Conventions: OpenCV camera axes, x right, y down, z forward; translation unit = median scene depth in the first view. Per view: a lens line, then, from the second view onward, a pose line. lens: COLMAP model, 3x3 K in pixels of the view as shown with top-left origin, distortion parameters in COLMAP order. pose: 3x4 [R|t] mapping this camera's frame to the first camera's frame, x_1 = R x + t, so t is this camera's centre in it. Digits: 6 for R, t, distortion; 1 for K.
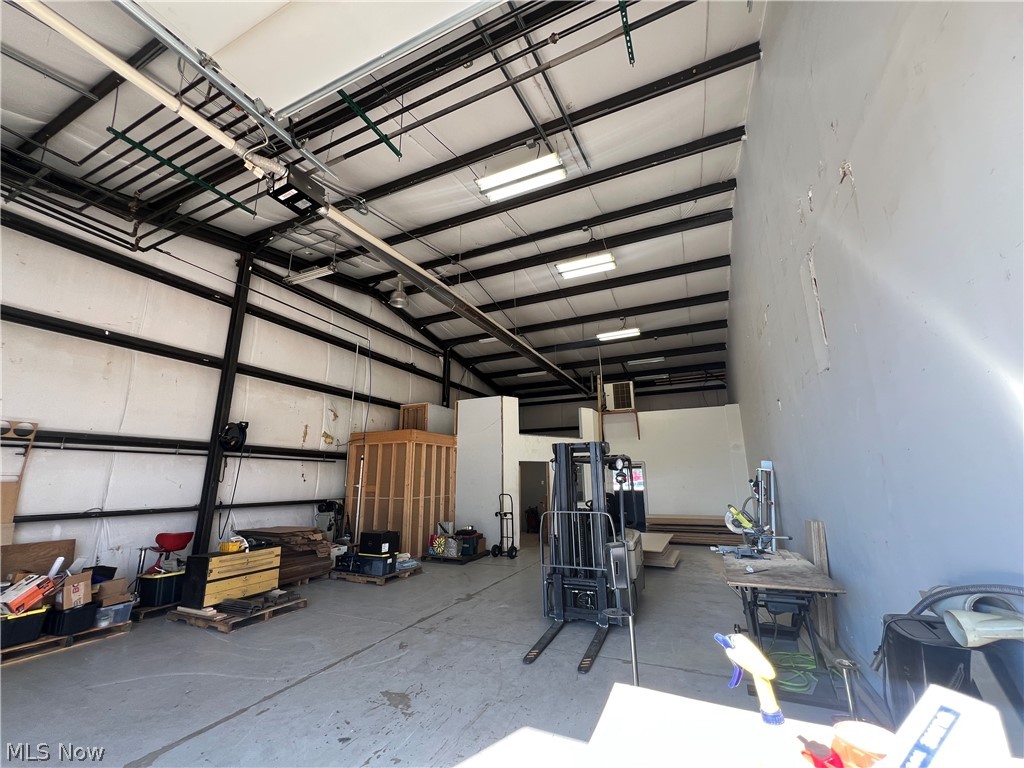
lens RADIAL K [[411.7, 0, 512.4], [0, 411.7, 381.3], [0, 0, 1]] dist [-0.002305, 0.000605]
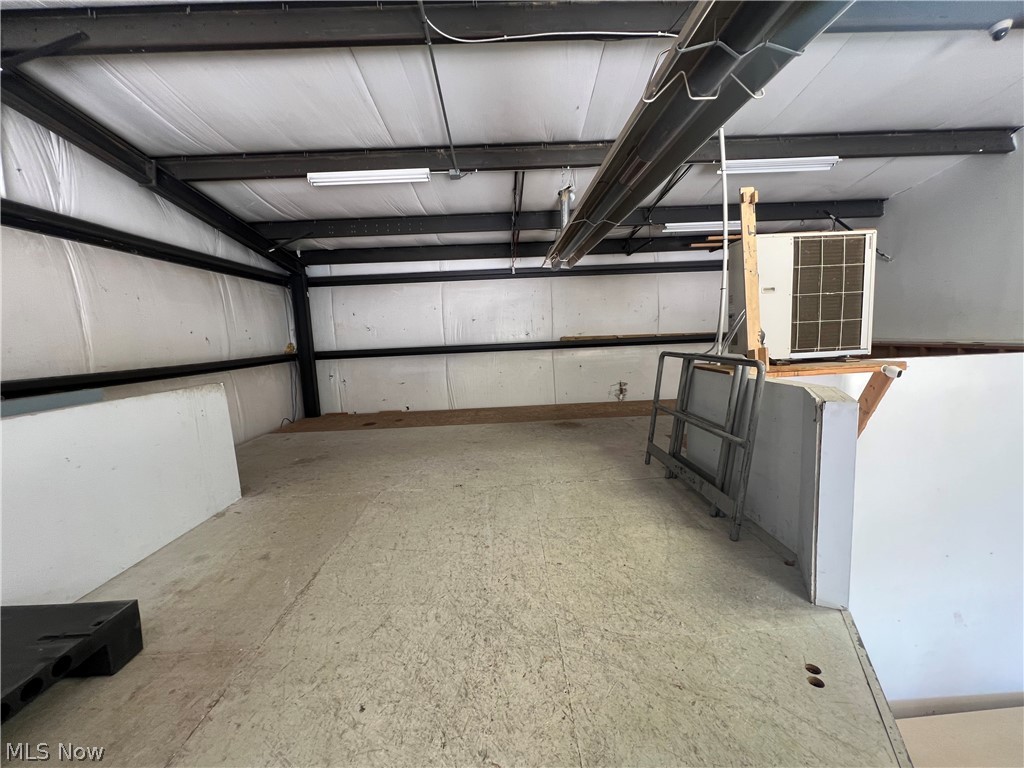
lens RADIAL K [[411.7, 0, 512.4], [0, 411.7, 381.3], [0, 0, 1]] dist [-0.002305, 0.000605]
pose [[0.898046, -0.080622, 0.432451, 0.009277], [-0.068717, 0.945284, 0.318931, 0.026367], [-0.434502, -0.316131, 0.843368, 1.146550]]
